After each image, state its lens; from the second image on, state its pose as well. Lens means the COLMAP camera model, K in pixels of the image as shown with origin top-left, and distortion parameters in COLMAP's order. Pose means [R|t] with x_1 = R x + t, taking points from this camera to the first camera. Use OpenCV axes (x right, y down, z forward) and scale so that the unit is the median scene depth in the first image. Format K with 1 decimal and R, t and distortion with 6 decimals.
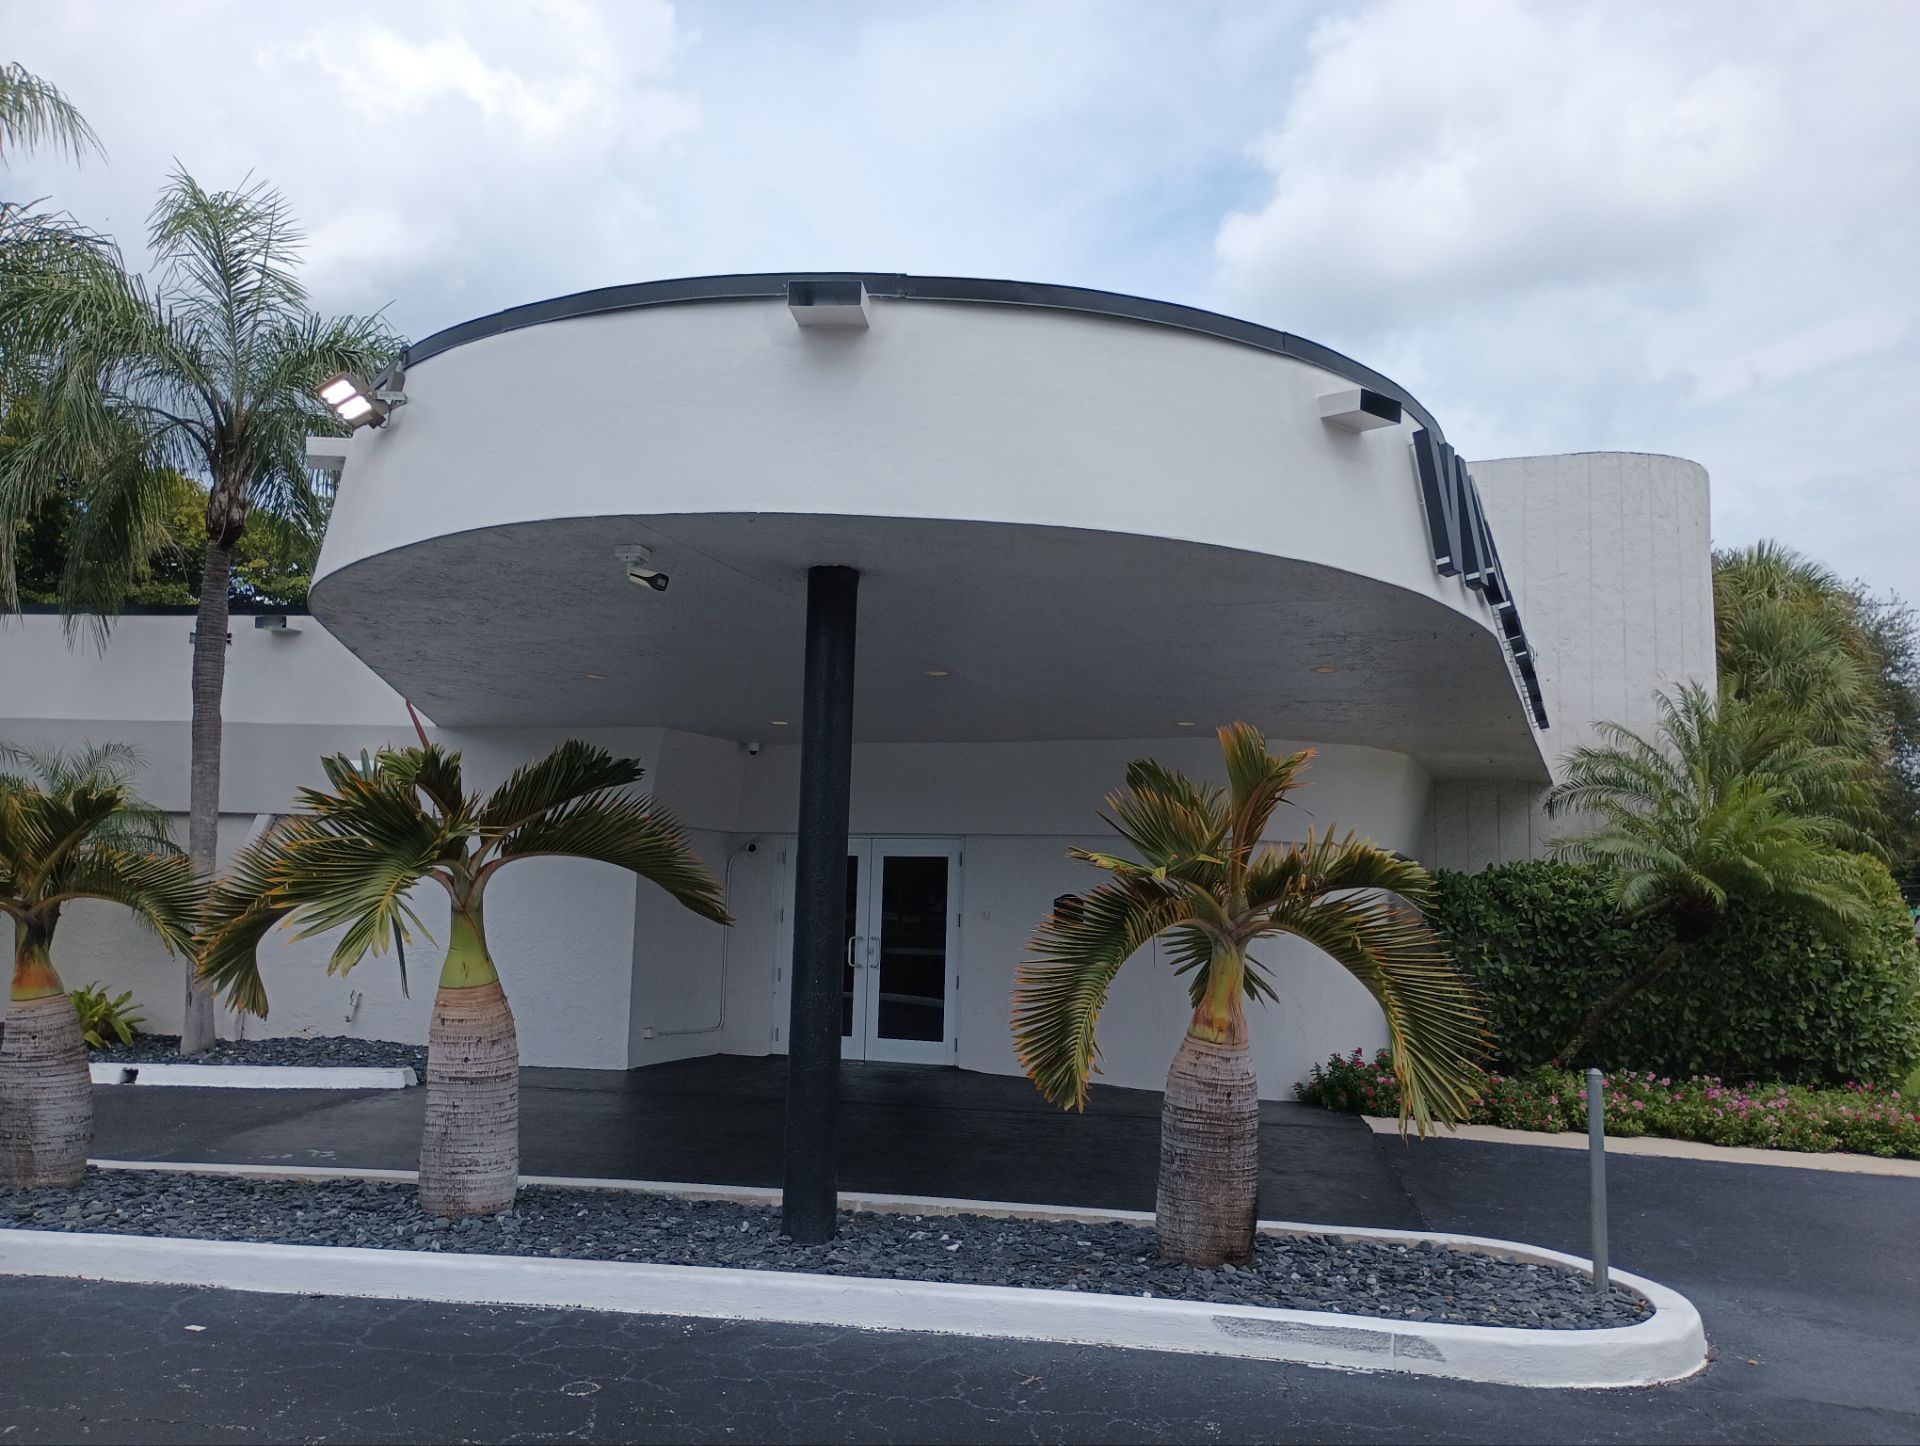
lens RADIAL K [[1615.3, 0, 960.0], [0, 1615.3, 723.0], [0, 0, 1]] dist [0.060474, -0.077961]
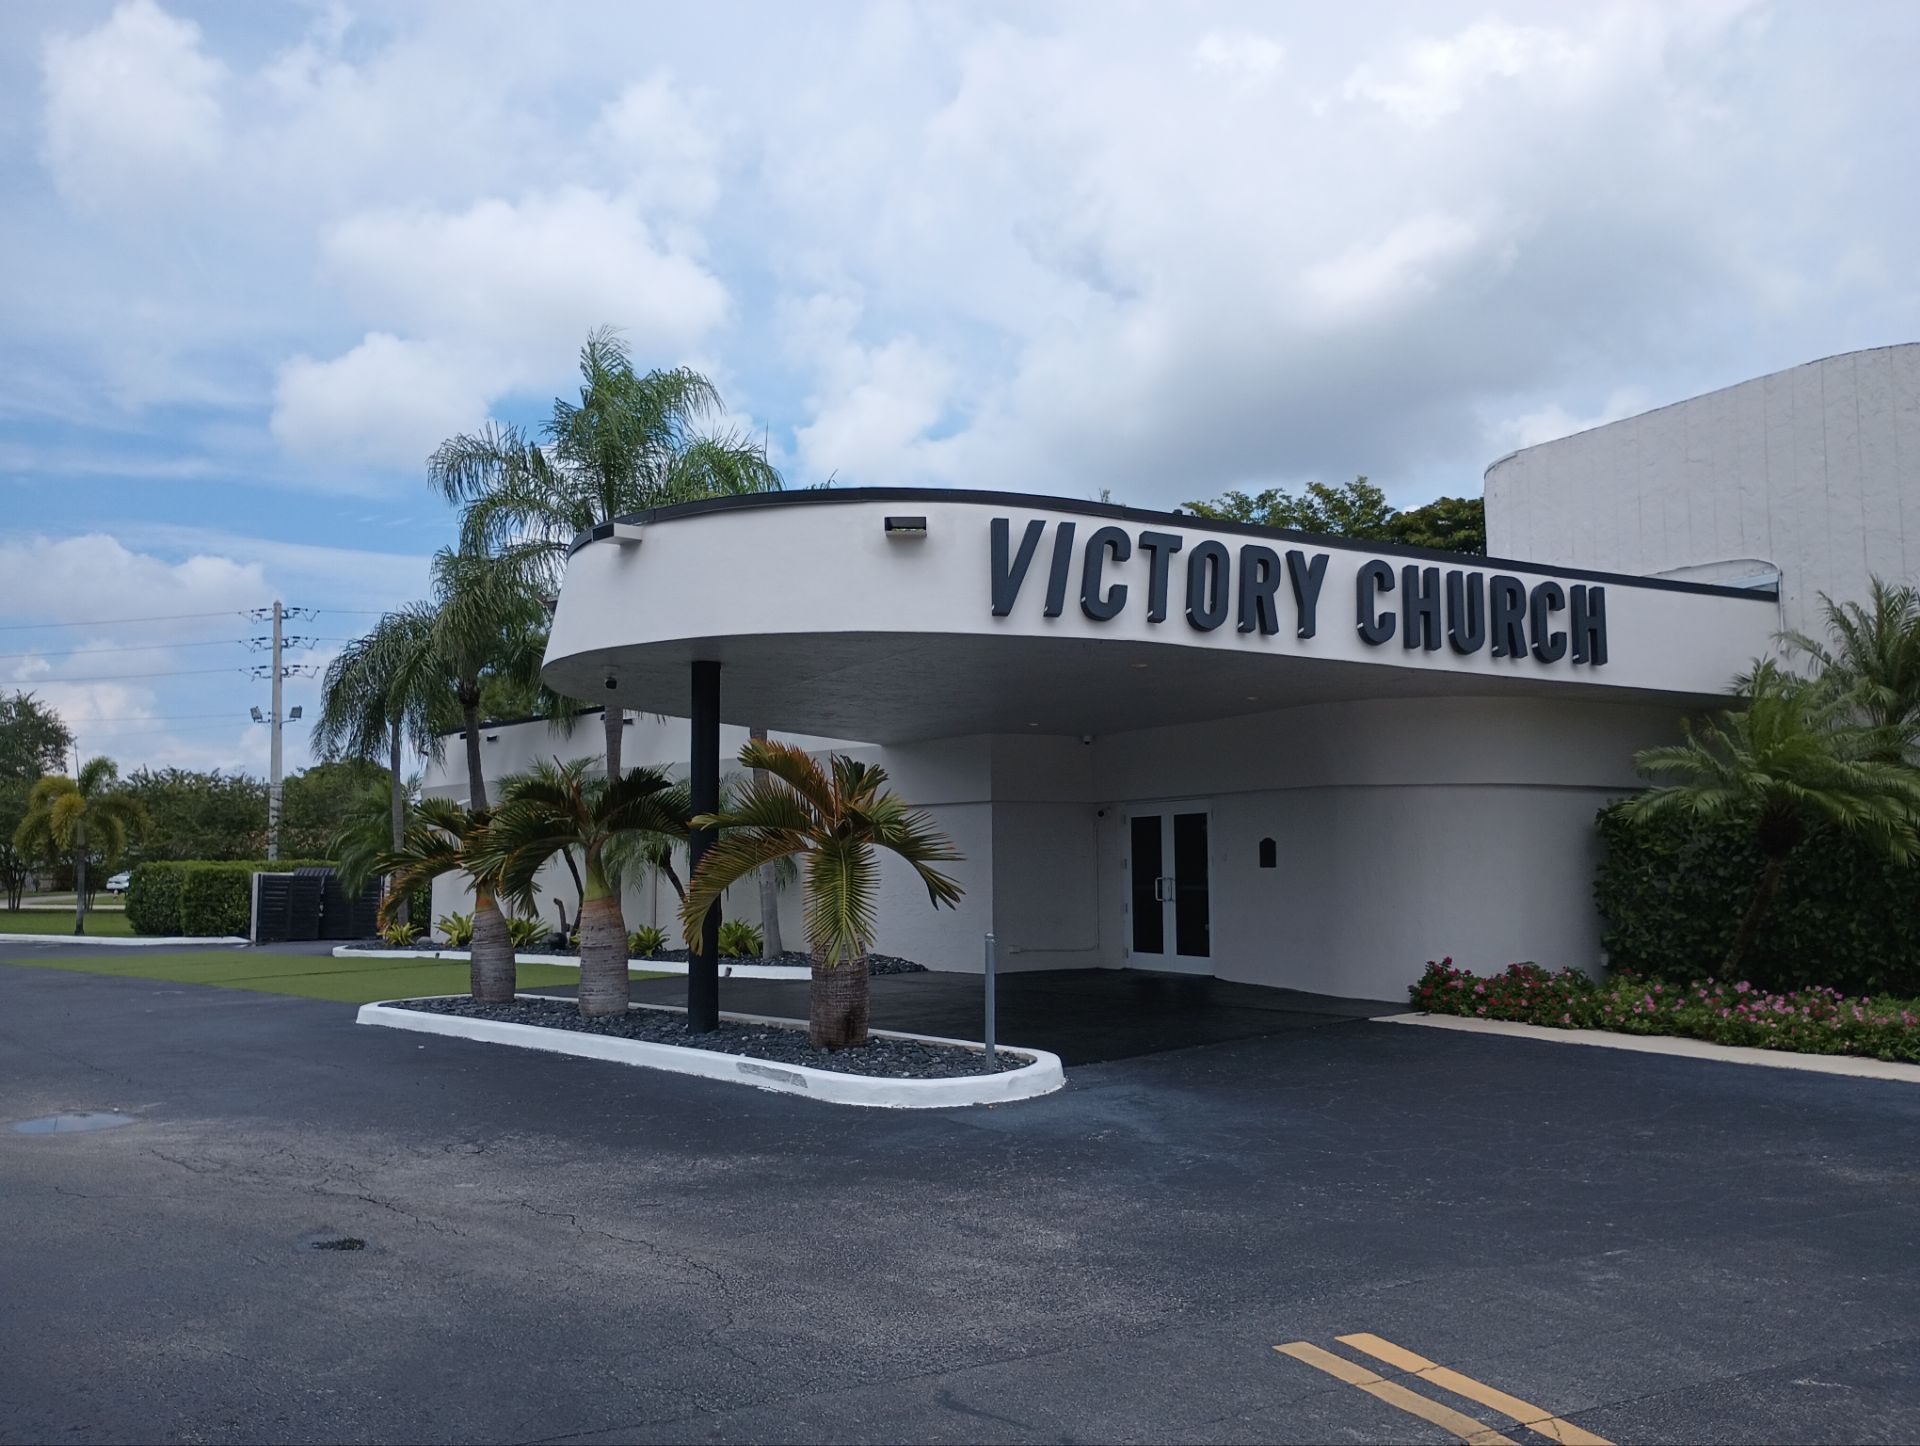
lens RADIAL K [[1615.3, 0, 960.0], [0, 1615.3, 723.0], [0, 0, 1]] dist [0.060474, -0.077961]
pose [[0.765783, -0.092692, -0.636384, 0.671045], [0.101651, 0.994565, -0.022542, 0.022148], [0.635015, -0.047426, 0.771043, -0.100302]]
